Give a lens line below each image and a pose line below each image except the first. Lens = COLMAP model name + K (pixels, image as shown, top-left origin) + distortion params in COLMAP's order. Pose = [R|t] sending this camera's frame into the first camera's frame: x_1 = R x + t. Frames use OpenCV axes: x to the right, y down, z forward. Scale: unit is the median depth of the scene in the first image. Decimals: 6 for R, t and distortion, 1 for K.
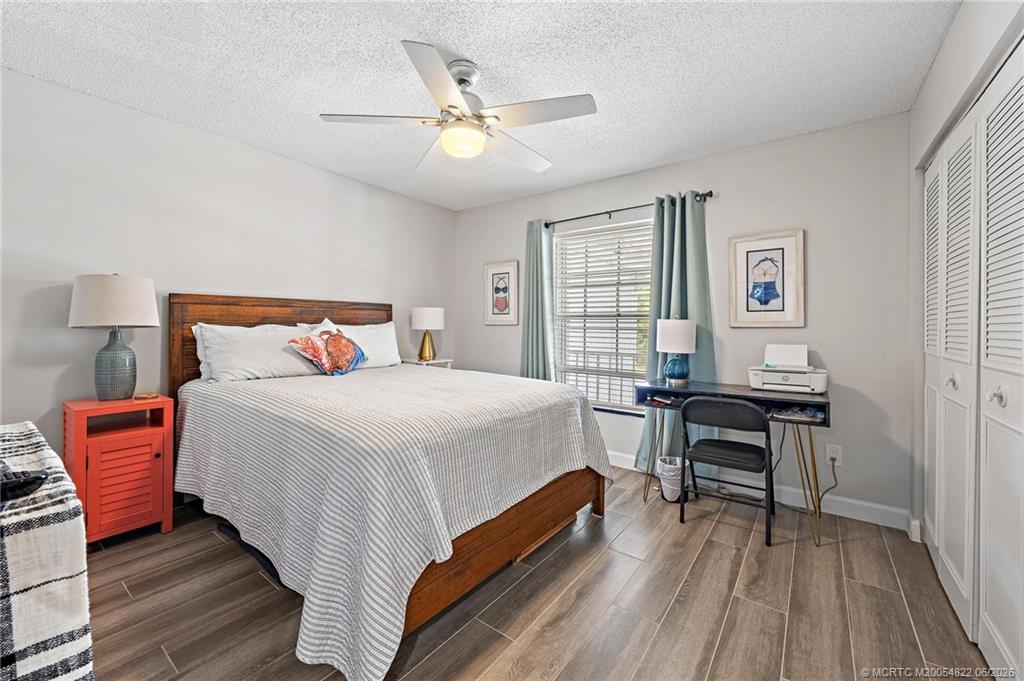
lens RADIAL K [[408.1, 0, 518.5], [0, 408.1, 324.3], [0, 0, 1]] dist [-0.000709, -0.000059]
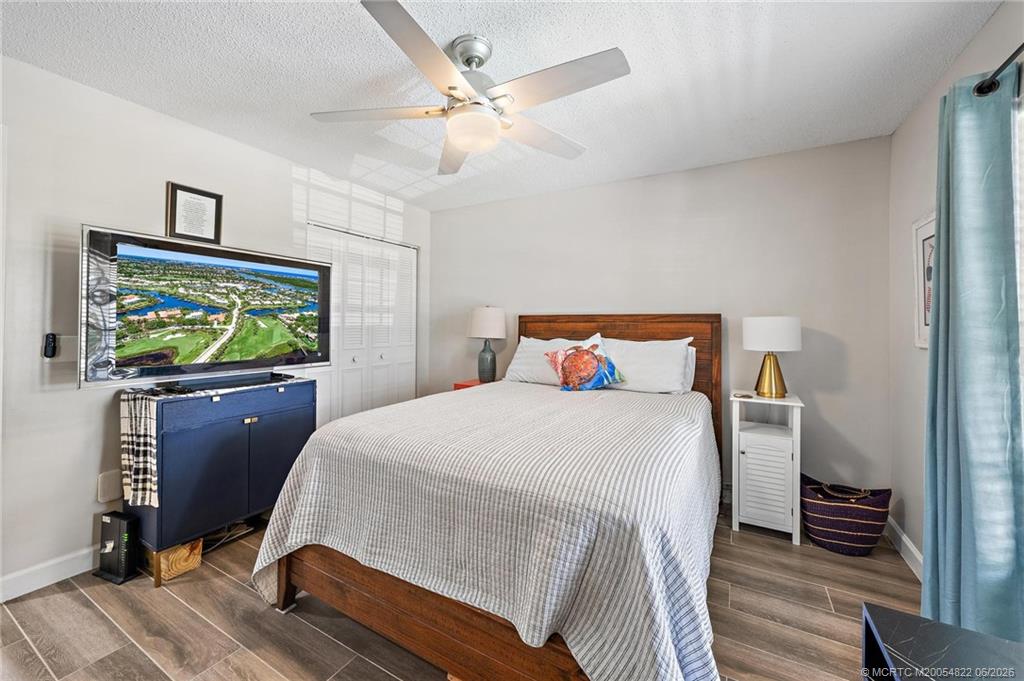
lens RADIAL K [[408.1, 0, 518.5], [0, 408.1, 324.3], [0, 0, 1]] dist [-0.000709, -0.000059]
pose [[0.139150, -0.009457, -0.990226, 0.507192], [-0.007961, 0.999911, -0.010668, -0.025516], [0.990239, 0.009367, 0.139062, 0.705913]]
